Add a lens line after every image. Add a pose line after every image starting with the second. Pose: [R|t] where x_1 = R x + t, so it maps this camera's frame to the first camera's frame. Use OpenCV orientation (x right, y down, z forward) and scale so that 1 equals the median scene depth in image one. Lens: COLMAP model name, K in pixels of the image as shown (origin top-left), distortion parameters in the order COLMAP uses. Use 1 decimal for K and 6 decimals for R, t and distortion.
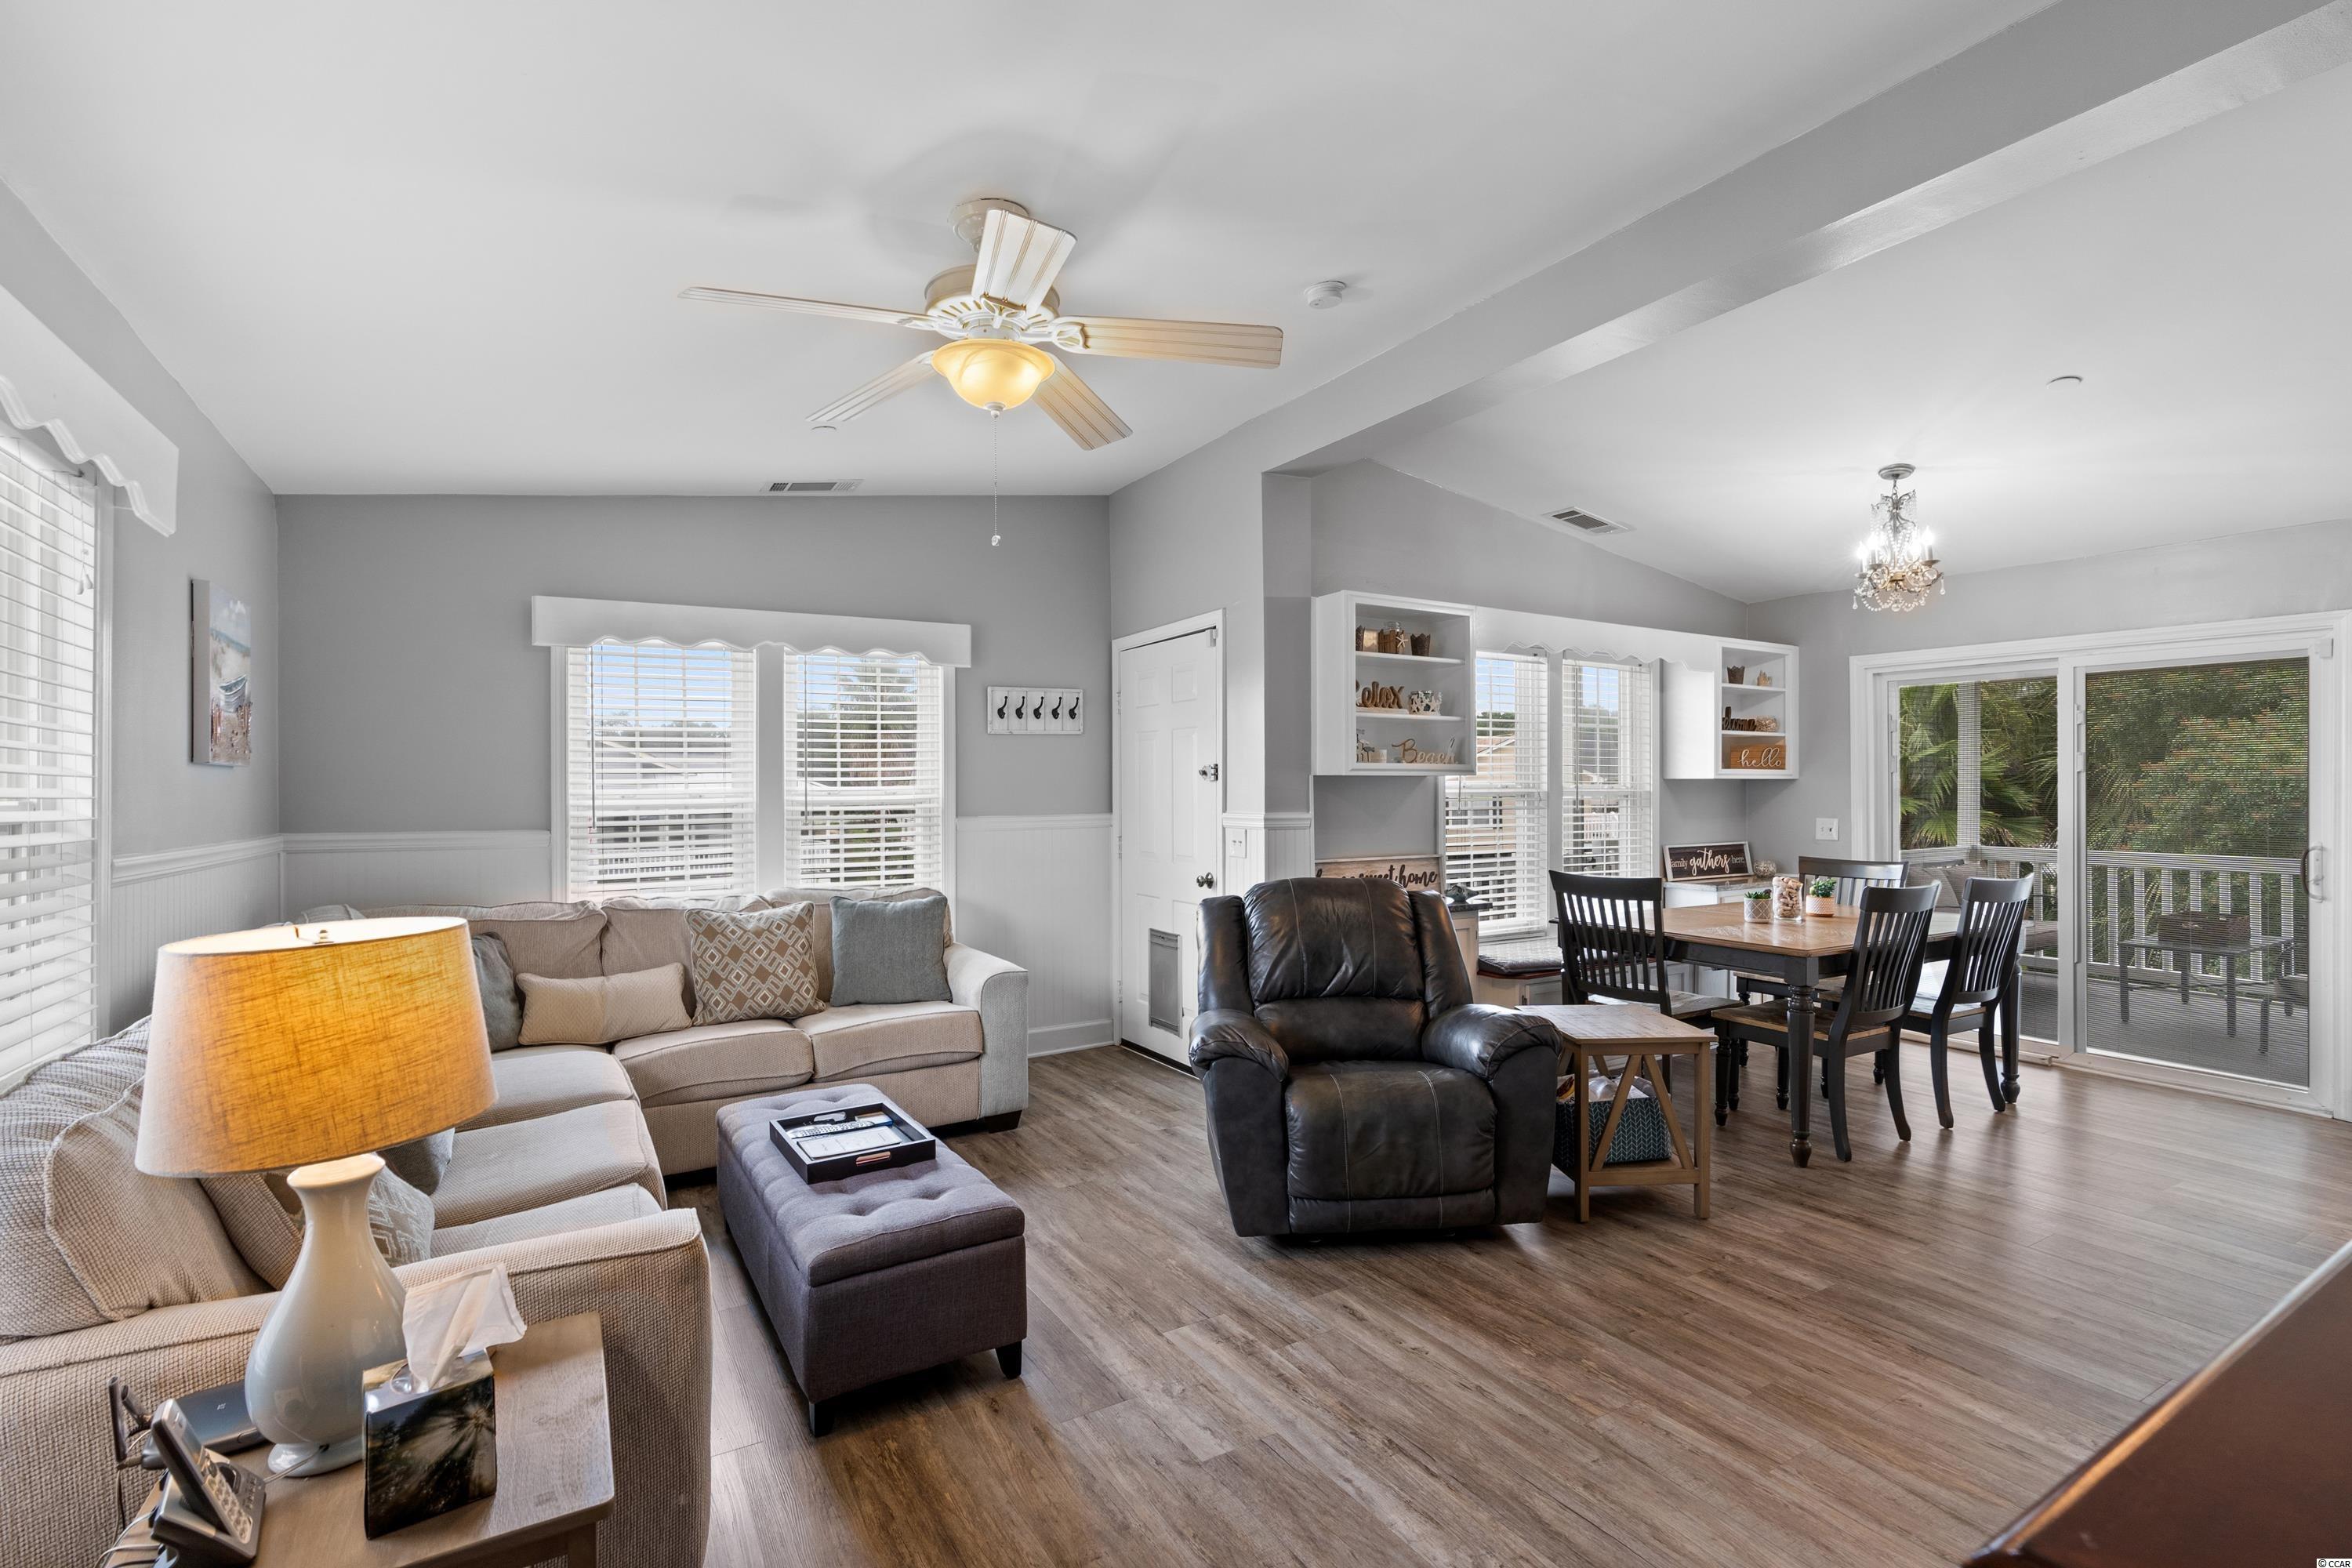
lens RADIAL K [[1102.9, 0, 1176.0], [0, 1102.9, 784.0], [0, 0, 1]] dist [0.001328, 0.000192]
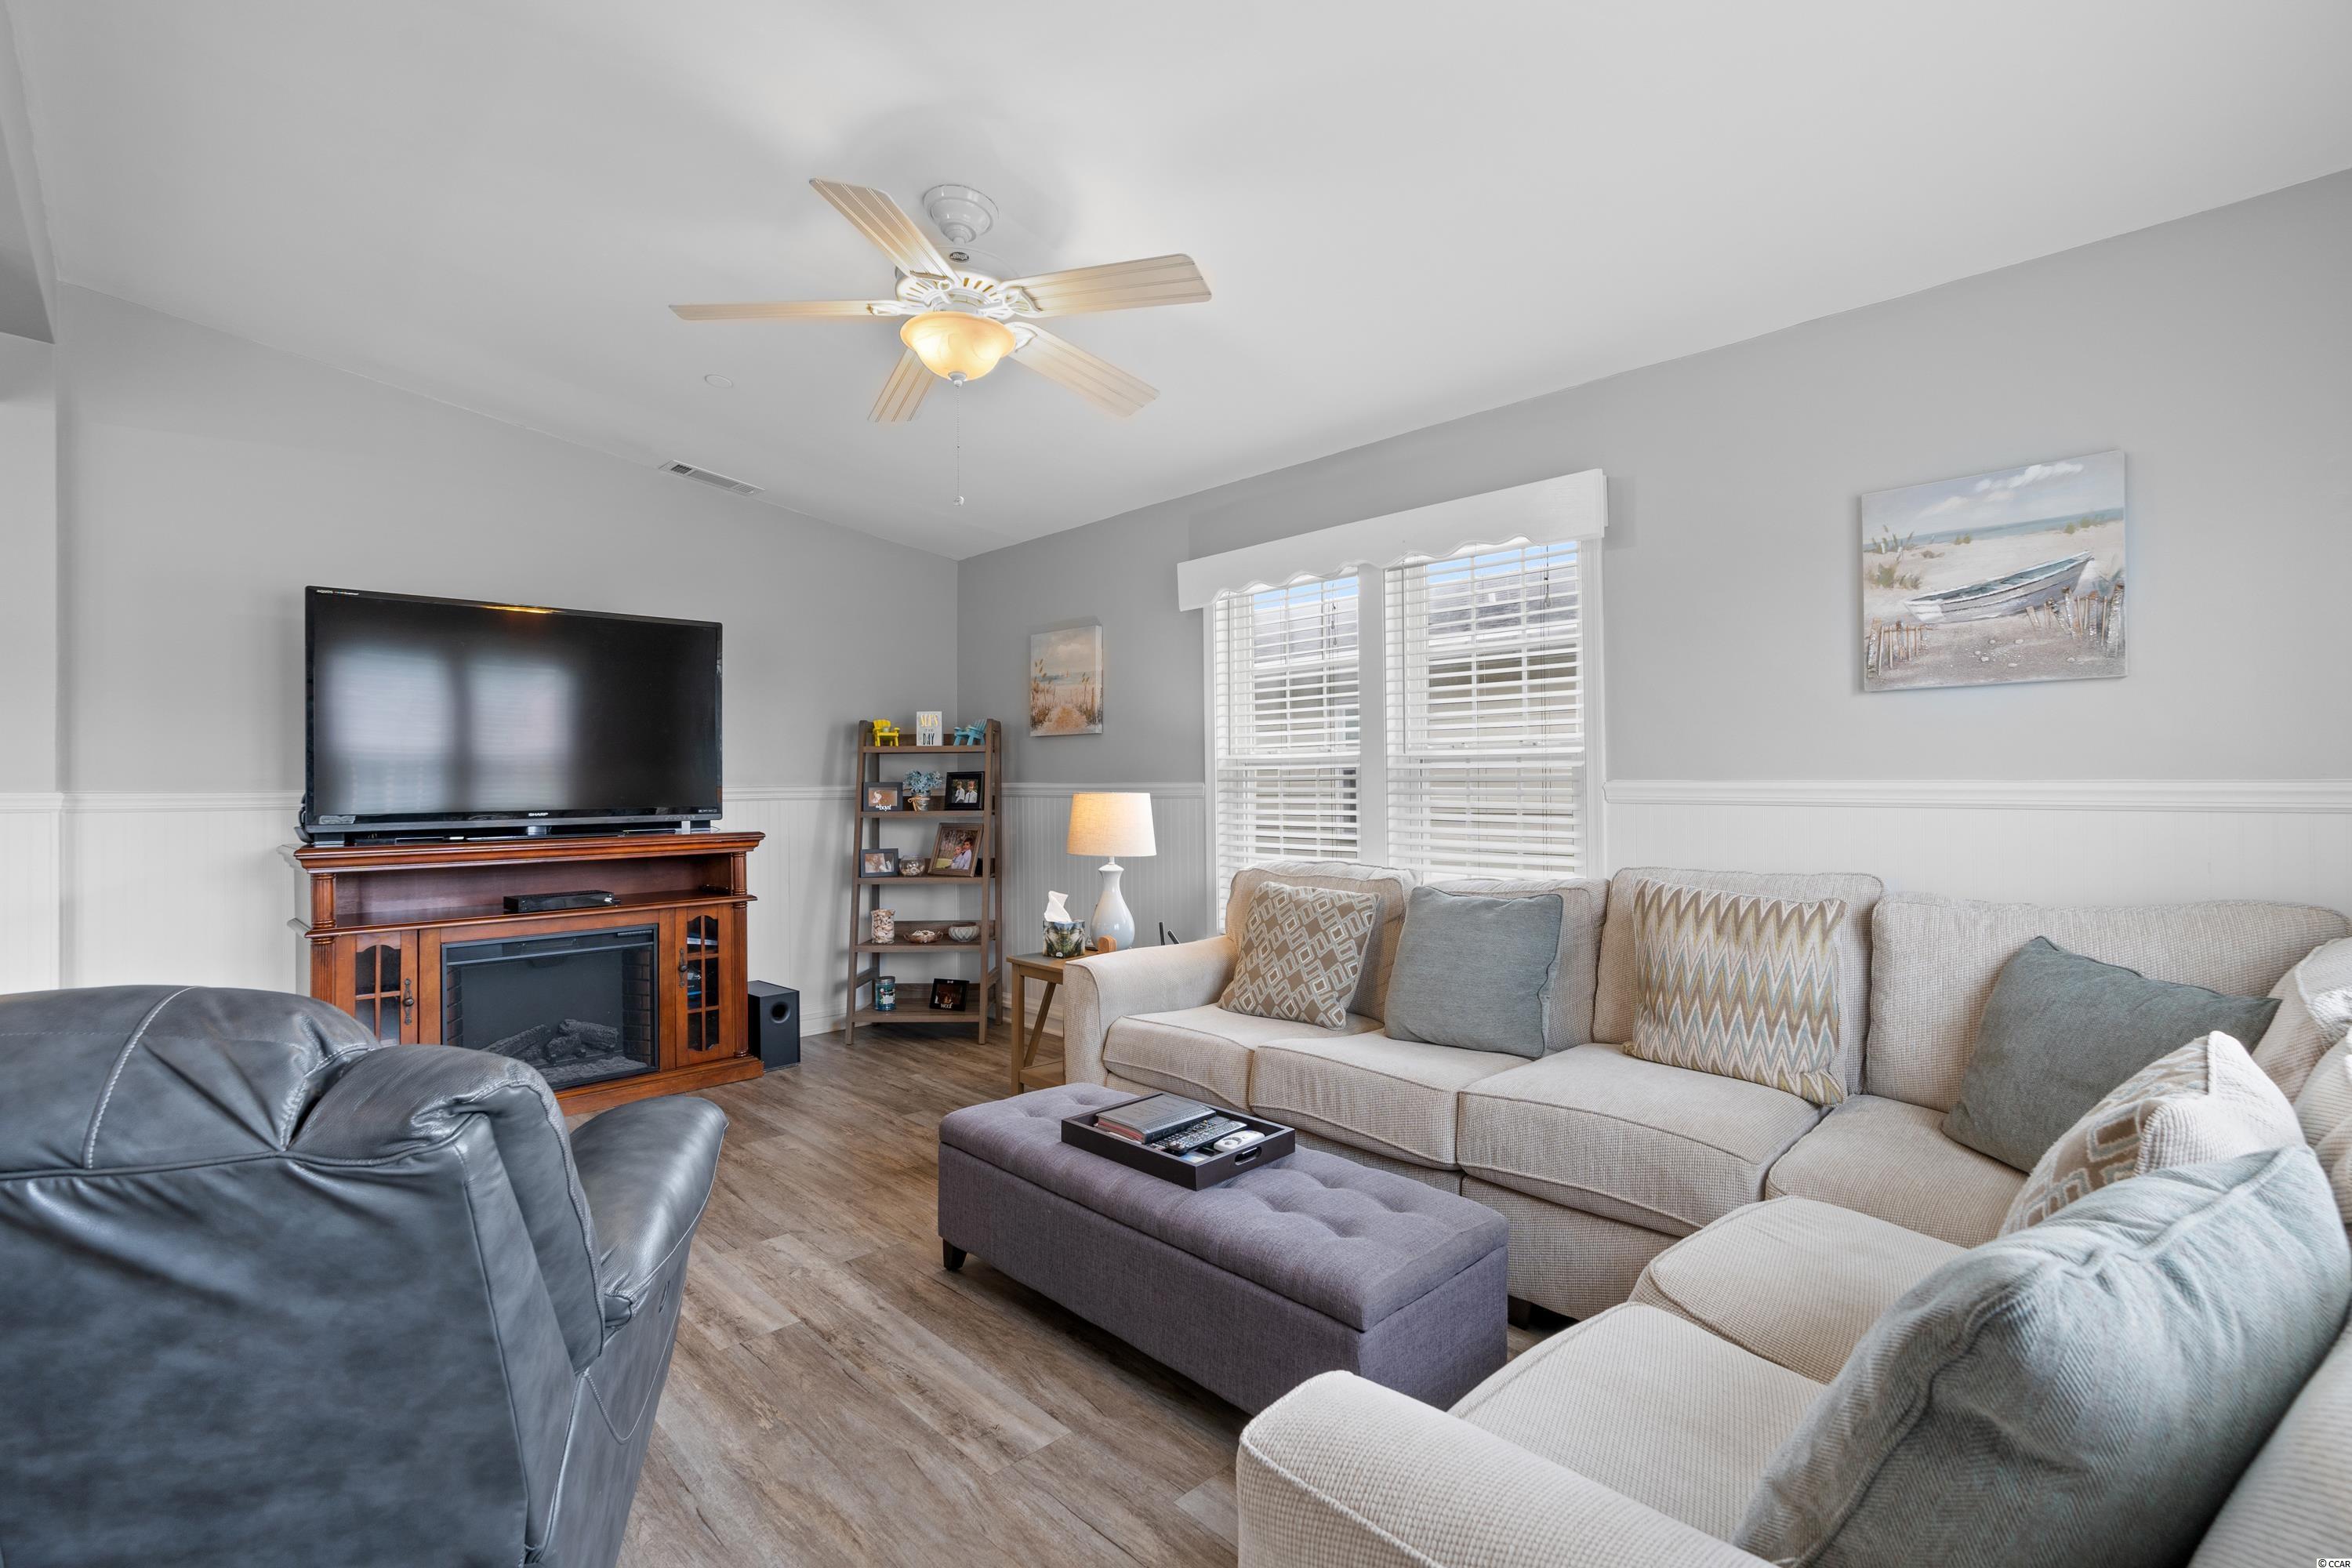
lens RADIAL K [[1102.9, 0, 1176.0], [0, 1102.9, 784.0], [0, 0, 1]] dist [0.001328, 0.000192]
pose [[-0.974771, 0.013556, -0.222795, -0.119964], [0.016668, 0.999788, -0.012097, 0.073518], [0.222584, -0.015505, -0.974790, 2.016808]]
